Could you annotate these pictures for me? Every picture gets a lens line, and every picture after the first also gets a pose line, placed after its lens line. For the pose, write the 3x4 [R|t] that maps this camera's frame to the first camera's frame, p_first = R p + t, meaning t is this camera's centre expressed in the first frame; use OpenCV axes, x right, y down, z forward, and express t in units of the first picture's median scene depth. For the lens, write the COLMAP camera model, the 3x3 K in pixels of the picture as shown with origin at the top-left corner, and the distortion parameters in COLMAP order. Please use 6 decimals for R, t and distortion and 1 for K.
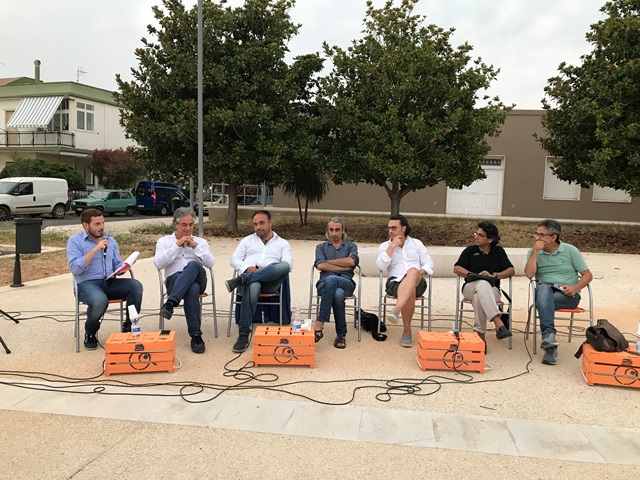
lens RADIAL K [[514.7, 0, 321.9], [0, 514.7, 242.4], [0, 0, 1]] dist [0.032683, -0.037437]
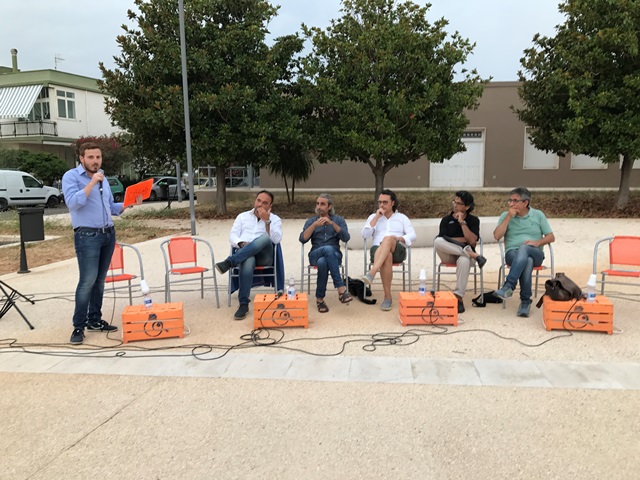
lens RADIAL K [[514.7, 0, 321.9], [0, 514.7, 242.4], [0, 0, 1]] dist [0.032683, -0.037437]
pose [[0.998770, -0.044595, 0.021682, -0.000287], [0.043664, 0.998178, 0.041647, 0.002608], [-0.023499, -0.040650, 0.998897, -0.031949]]
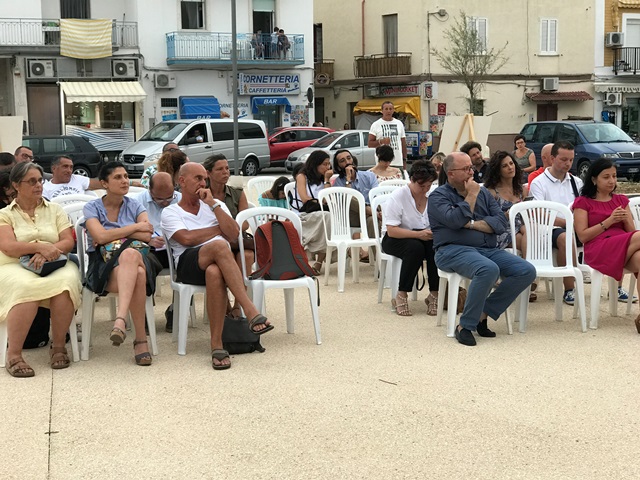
lens RADIAL K [[1028.6, 0, 320.0], [0, 1028.6, 240.0], [0, 0, 1]] dist [-0.110116, 1.205184]
pose [[-0.866440, 0.040268, -0.497655, 0.240988], [-0.054020, 0.983330, 0.173619, -0.026076], [0.496350, 0.177314, -0.849821, 0.345410]]
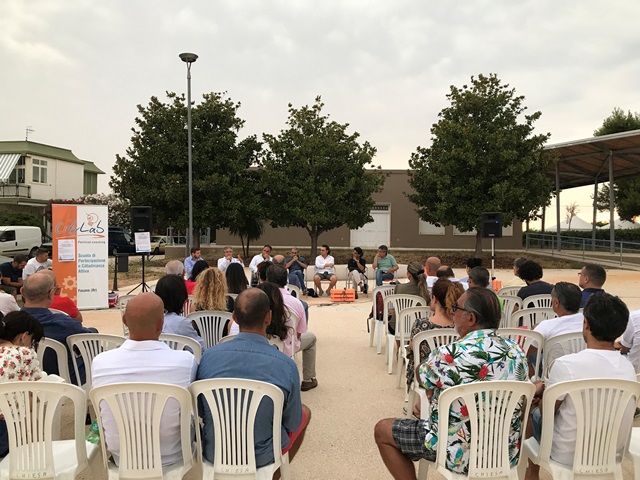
lens RADIAL K [[514.7, 0, 321.9], [0, 514.7, 242.4], [0, 0, 1]] dist [0.032683, -0.037437]
pose [[0.985669, -0.026573, 0.166587, -0.079528], [0.038323, 0.996968, -0.067719, 0.030822], [-0.164283, 0.073132, 0.983699, -0.439063]]
